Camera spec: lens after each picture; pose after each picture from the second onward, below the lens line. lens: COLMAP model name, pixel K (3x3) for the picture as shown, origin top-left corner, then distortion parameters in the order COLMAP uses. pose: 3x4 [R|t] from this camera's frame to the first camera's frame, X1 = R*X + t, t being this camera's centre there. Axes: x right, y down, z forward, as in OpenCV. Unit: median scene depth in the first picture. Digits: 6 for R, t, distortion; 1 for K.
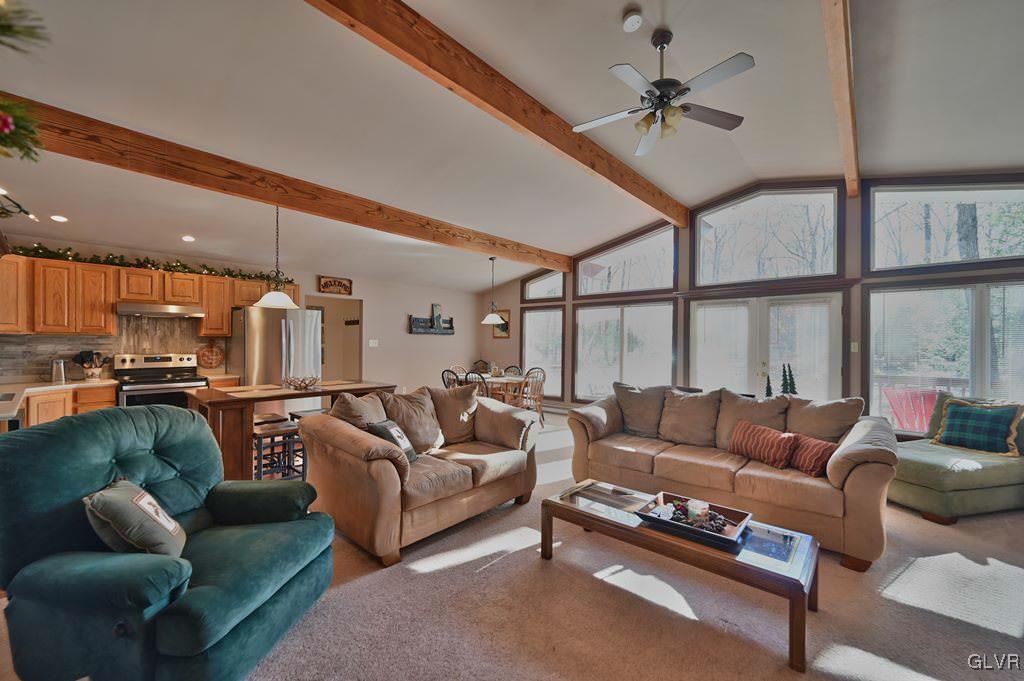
lens RADIAL K [[403.8, 0, 515.8], [0, 403.8, 343.4], [0, 0, 1]] dist [-0.001628, -0.000172]
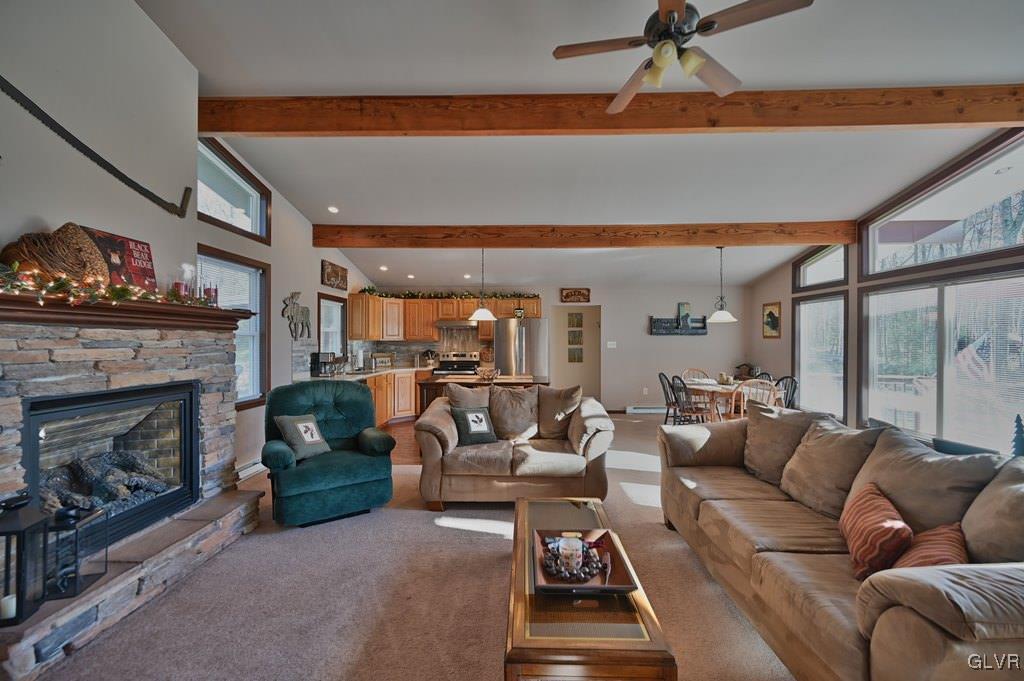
lens RADIAL K [[403.8, 0, 518.2], [0, 403.8, 340.0], [0, 0, 1]] dist [-0.001628, -0.000172]
pose [[0.642408, -0.007149, -0.766329, 0.449806], [0.003133, 0.999973, -0.006702, -0.008898], [0.766356, 0.001904, 0.642413, 0.165888]]
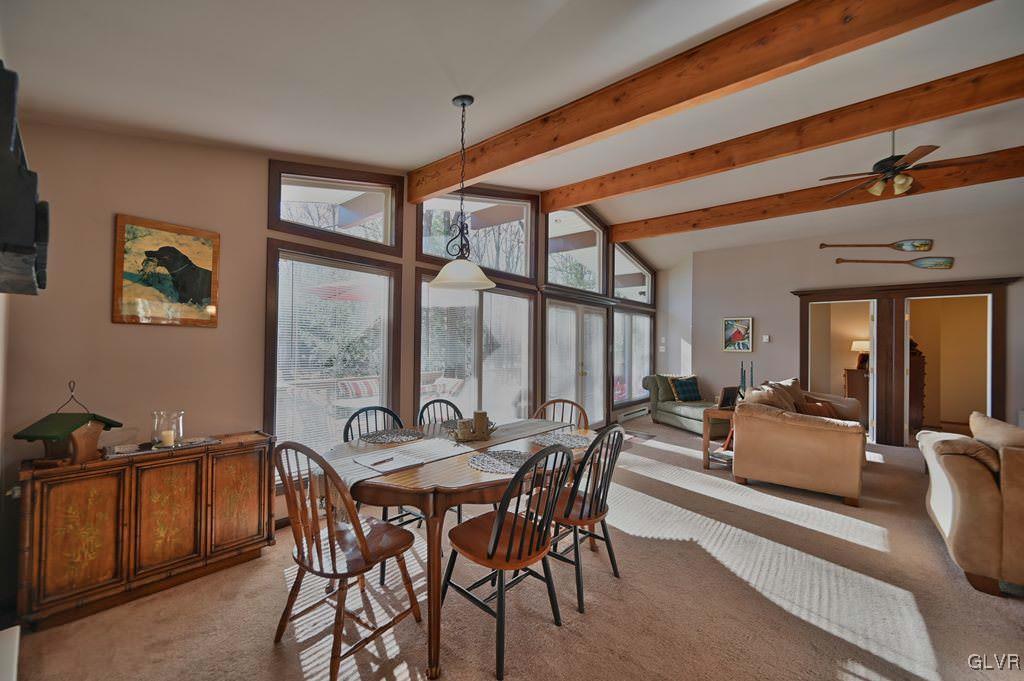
lens RADIAL K [[403.8, 0, 513.1], [0, 403.8, 342.0], [0, 0, 1]] dist [-0.001628, -0.000172]
pose [[-0.017976, 0.004282, 0.999829, -0.557870], [-0.010519, 0.999935, -0.004472, -0.004498], [-0.999783, -0.010598, -0.017930, 1.346235]]
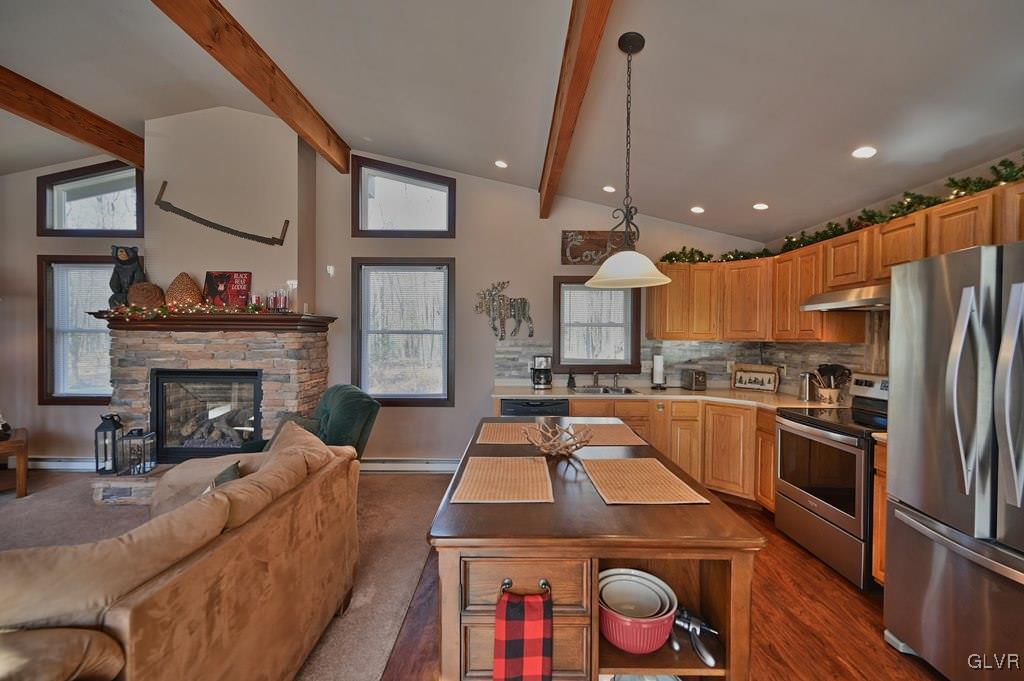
lens RADIAL K [[403.8, 0, 515.2], [0, 403.8, 340.3], [0, 0, 1]] dist [-0.001628, -0.000172]
pose [[-0.750025, -0.003544, -0.661400, -0.140859], [-0.009619, 0.999938, 0.005550, -0.020199], [0.661339, 0.010525, -0.750013, 1.045836]]
